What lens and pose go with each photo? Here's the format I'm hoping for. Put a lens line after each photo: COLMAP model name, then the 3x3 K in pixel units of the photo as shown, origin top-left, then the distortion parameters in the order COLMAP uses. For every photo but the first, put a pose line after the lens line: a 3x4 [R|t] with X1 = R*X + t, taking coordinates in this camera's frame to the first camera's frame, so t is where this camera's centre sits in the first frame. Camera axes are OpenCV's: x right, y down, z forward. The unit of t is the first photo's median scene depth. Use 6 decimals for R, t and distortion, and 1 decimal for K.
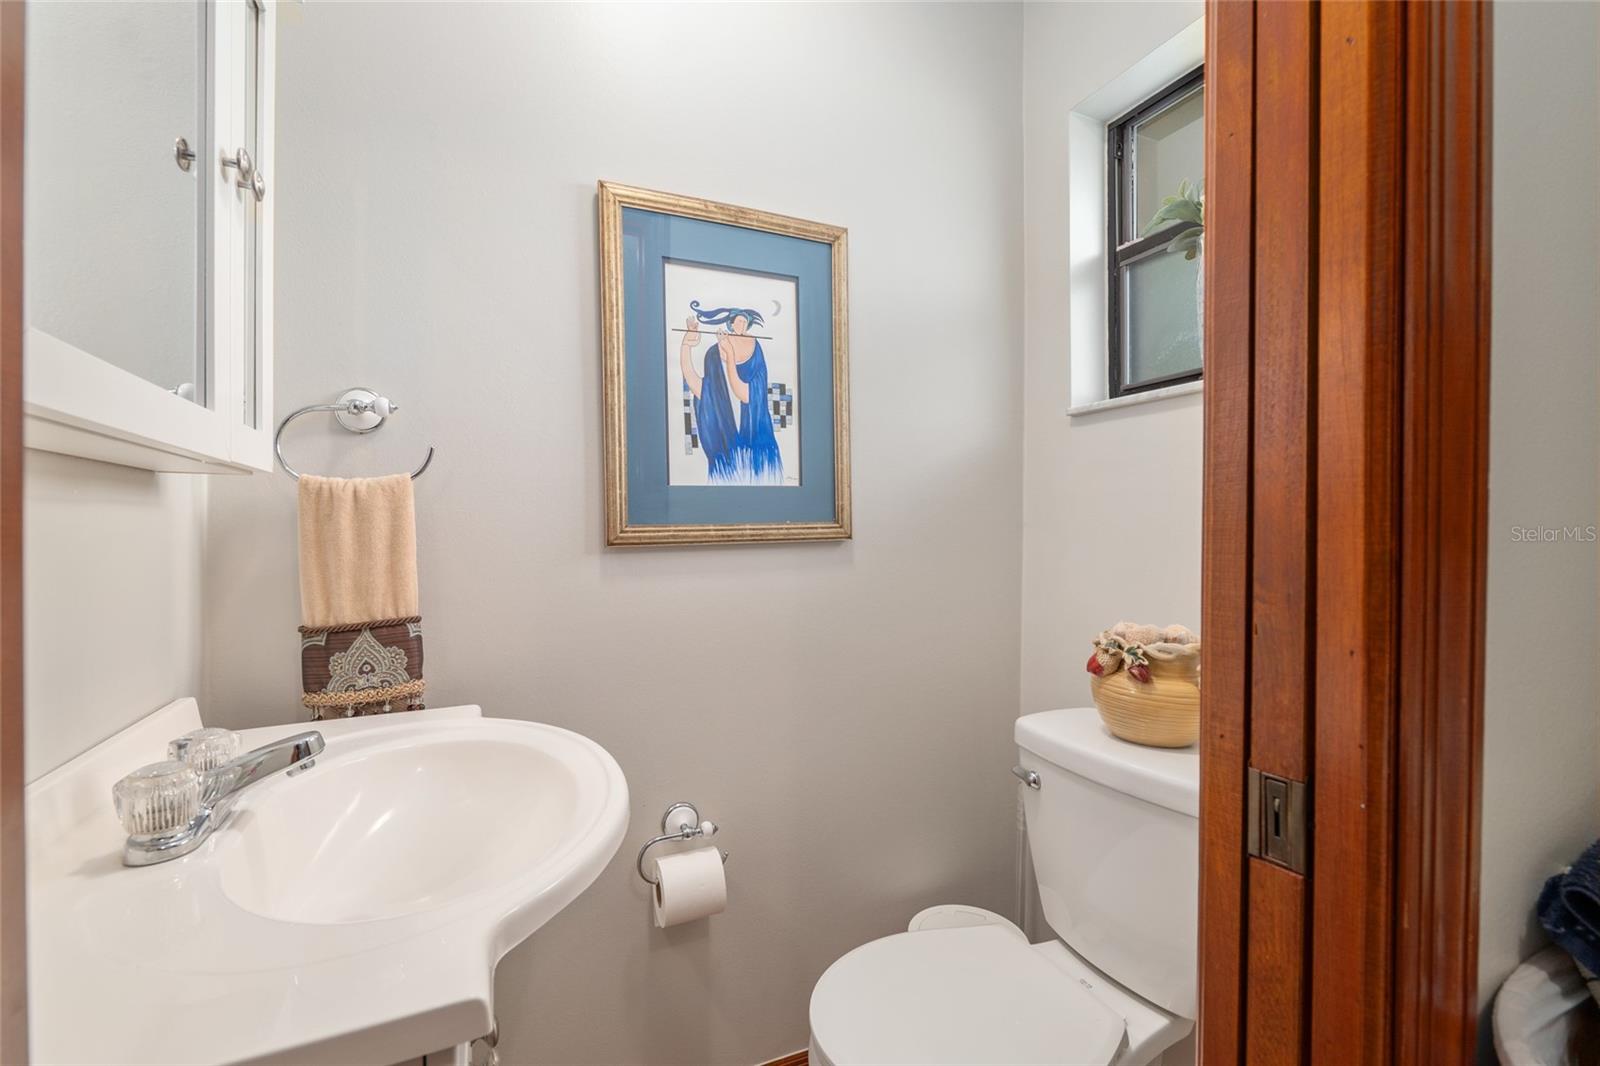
lens RADIAL K [[681.2, 0, 796.4], [0, 681.2, 535.9], [0, 0, 1]] dist [-0.008386, -0.000975]
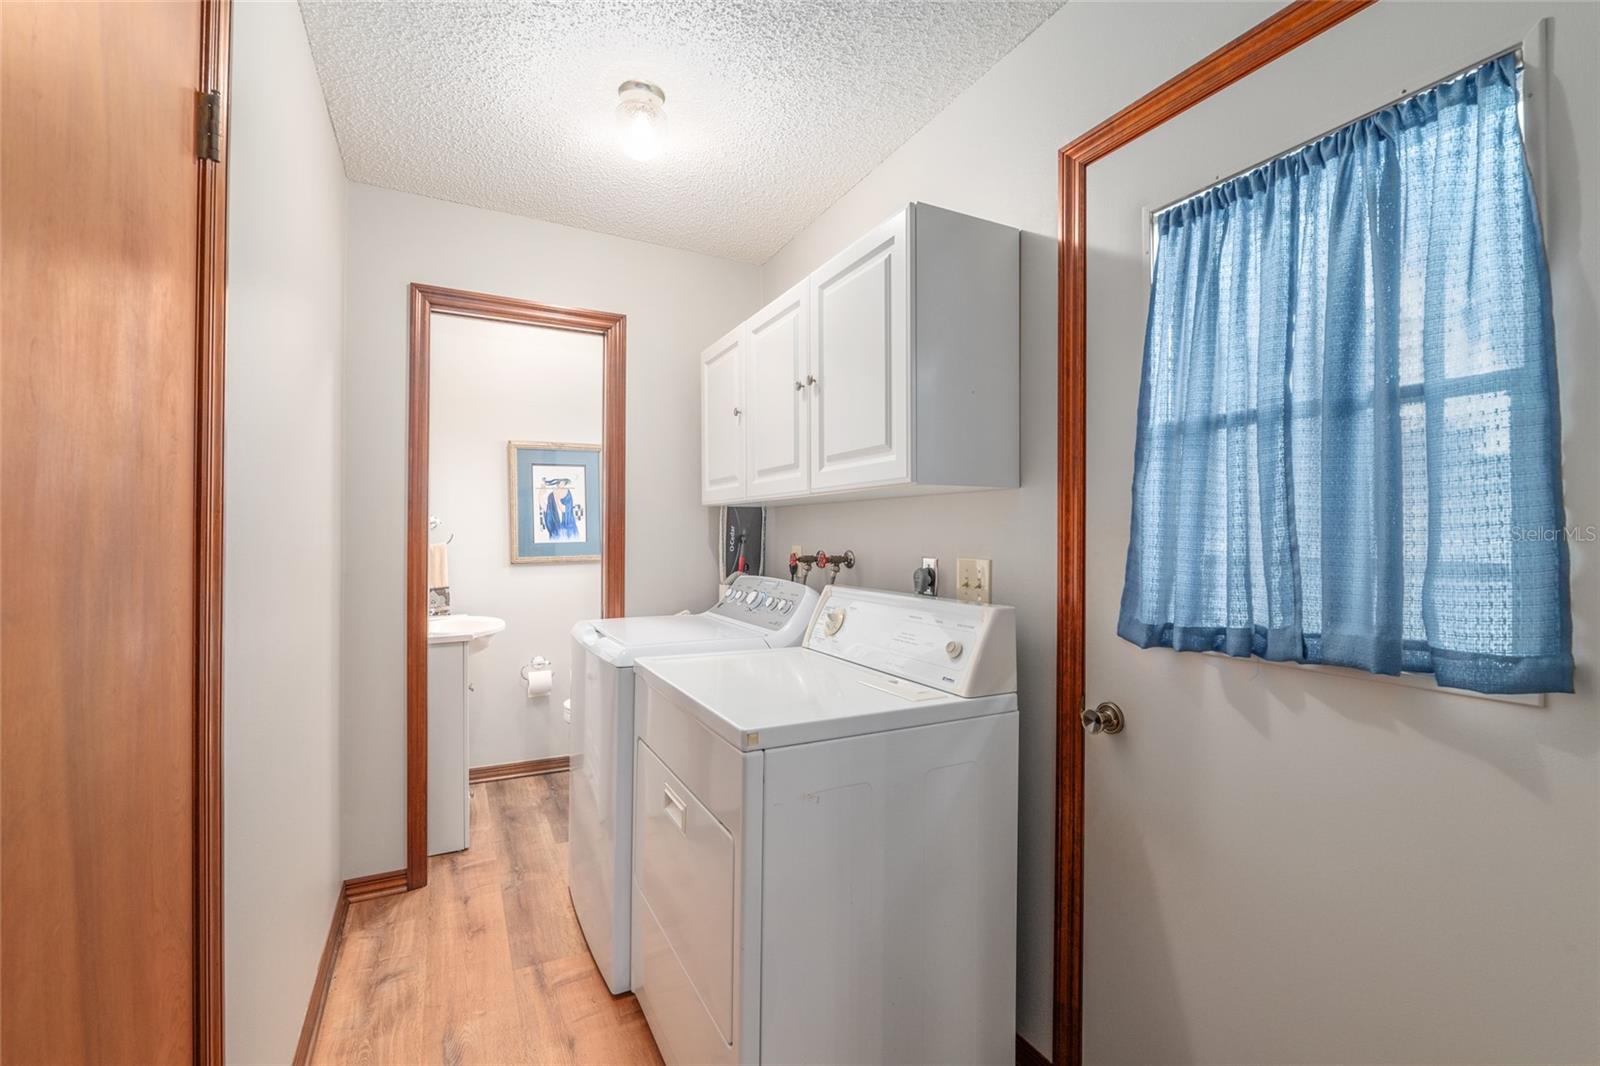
lens RADIAL K [[669.0, 0, 799.9], [0, 669.0, 533.3], [0, 0, 1]] dist [-0.012625, 0.000435]
pose [[0.998332, 0.001929, 0.057693, 0.747862], [-0.001250, 0.999930, -0.011798, -0.080142], [-0.057712, 0.011706, 0.998265, -1.822709]]
